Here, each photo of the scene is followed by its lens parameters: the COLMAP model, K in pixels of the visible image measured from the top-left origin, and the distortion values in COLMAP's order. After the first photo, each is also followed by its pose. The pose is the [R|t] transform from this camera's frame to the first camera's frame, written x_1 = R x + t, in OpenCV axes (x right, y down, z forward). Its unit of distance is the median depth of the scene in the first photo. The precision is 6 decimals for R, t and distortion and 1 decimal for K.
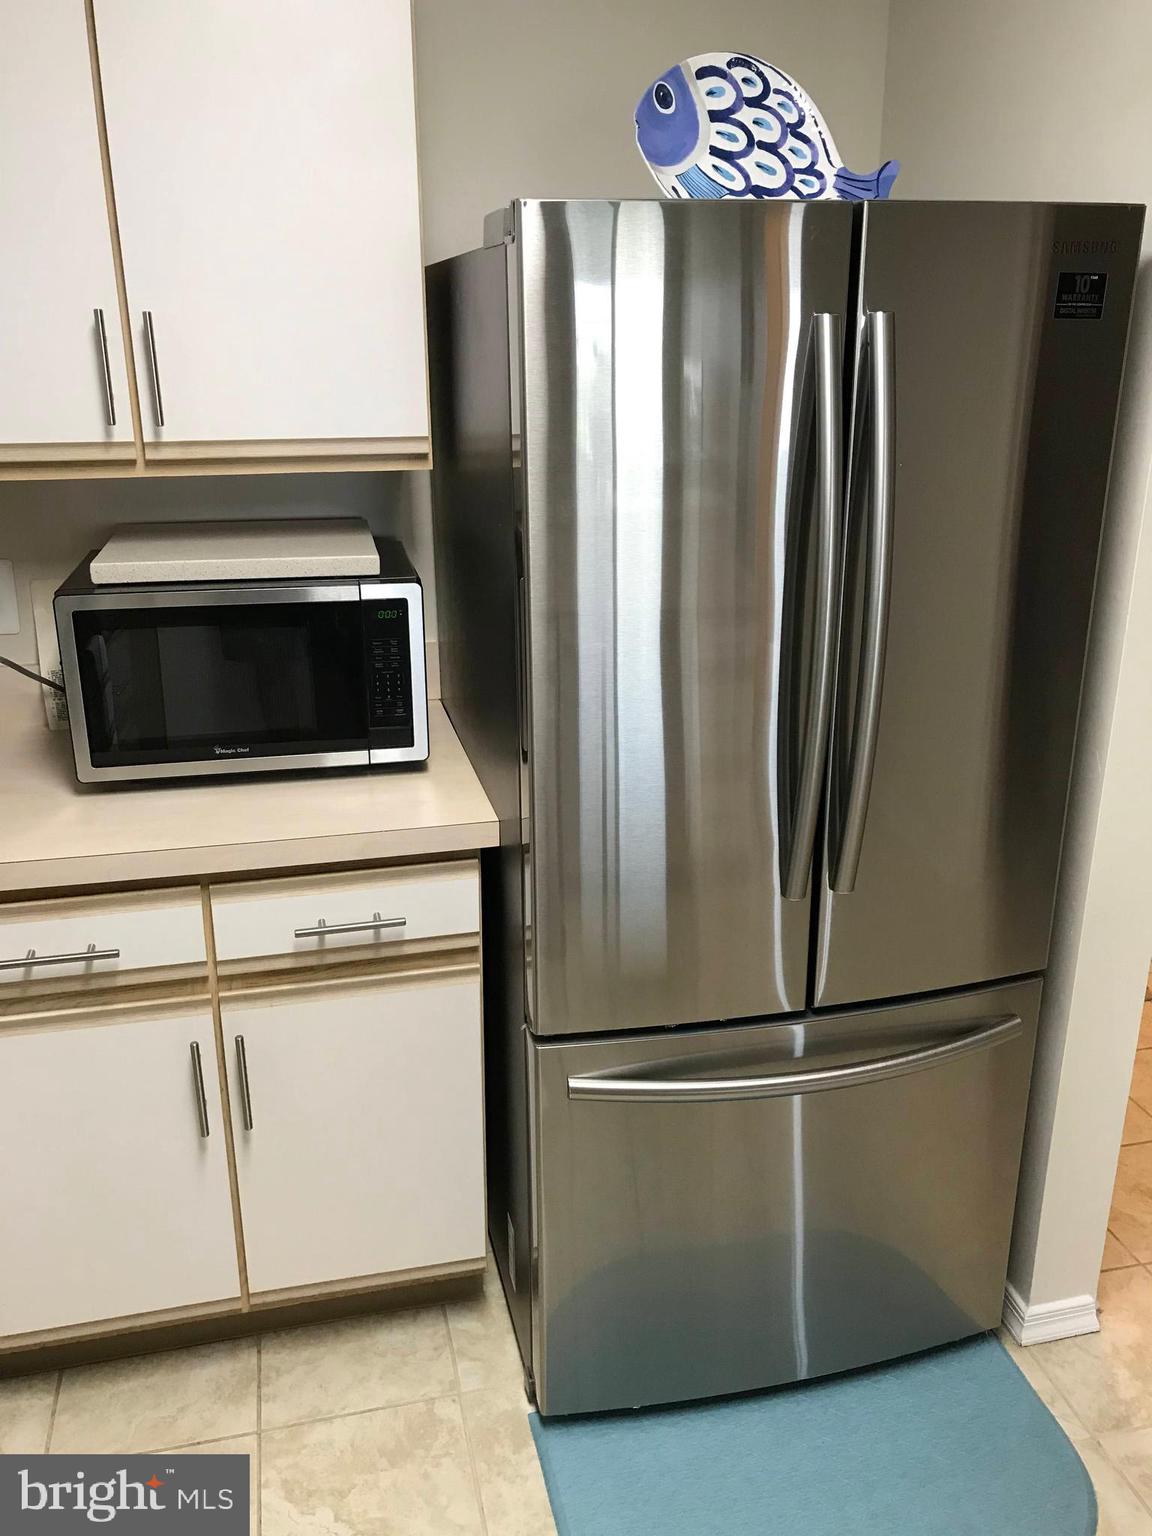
lens RADIAL K [[1260.1, 0, 577.0], [0, 1260.1, 773.3], [0, 0, 1]] dist [0.042844, -0.054212]
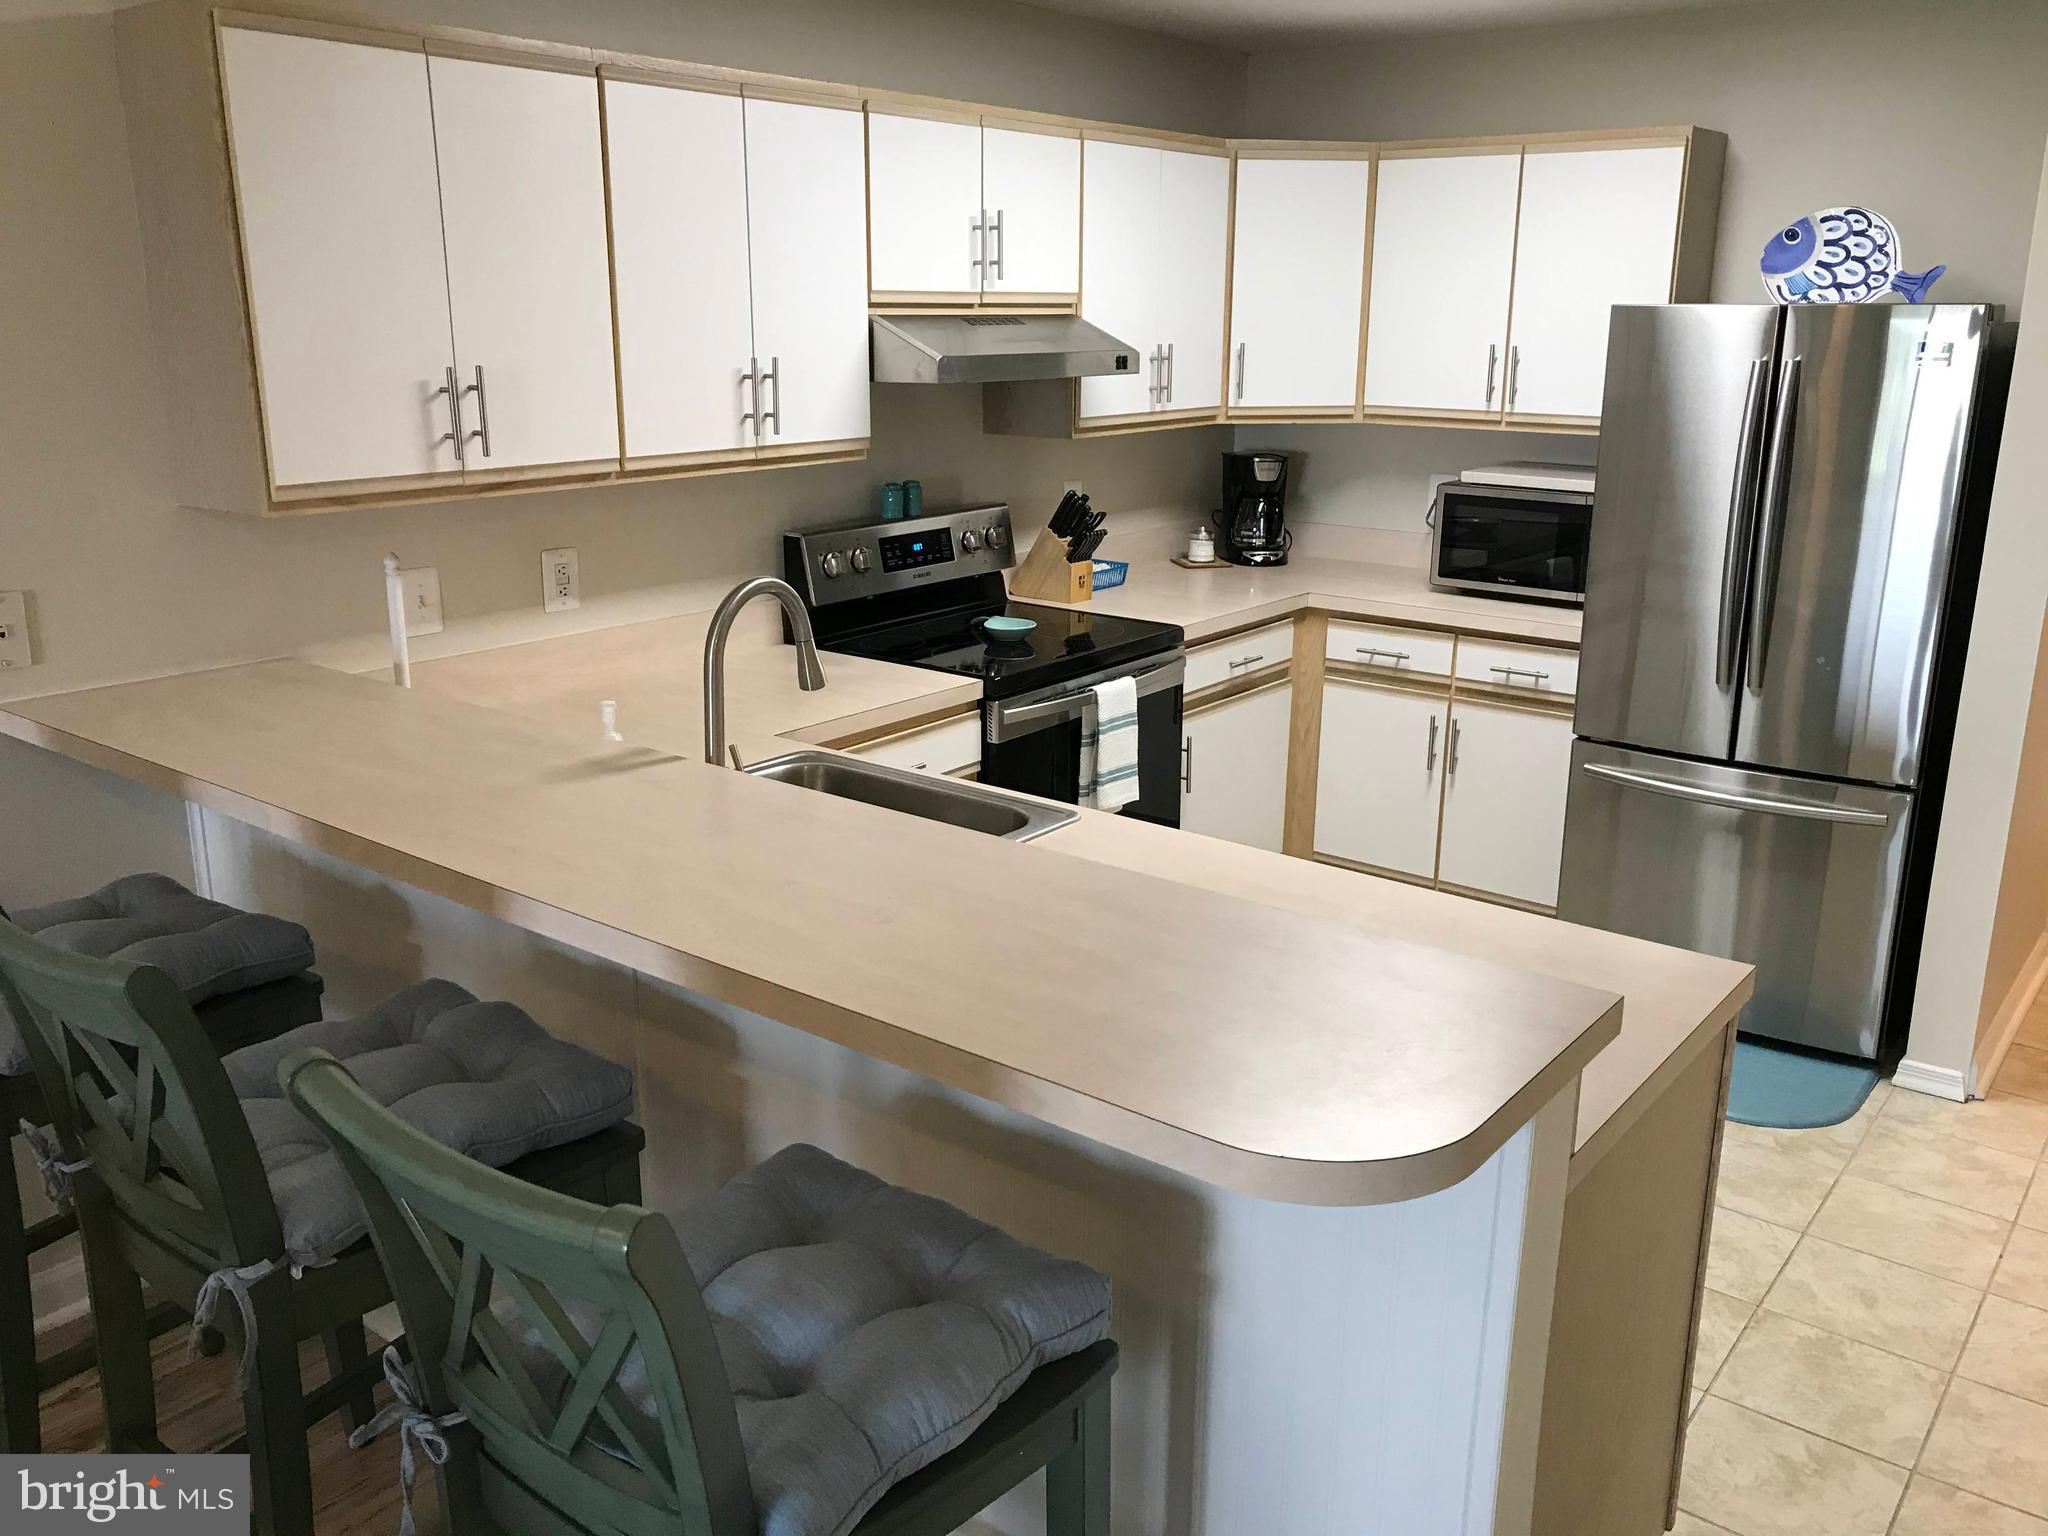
lens RADIAL K [[1680.1, 0, 1018.4], [0, 1680.1, 766.0], [0, 0, 1]] dist [0.042844, -0.054212]
pose [[0.627238, 0.213450, -0.749007, 1.268126], [-0.267588, 0.962229, 0.050129, 0.334039], [0.731416, 0.168982, 0.660663, -1.171975]]
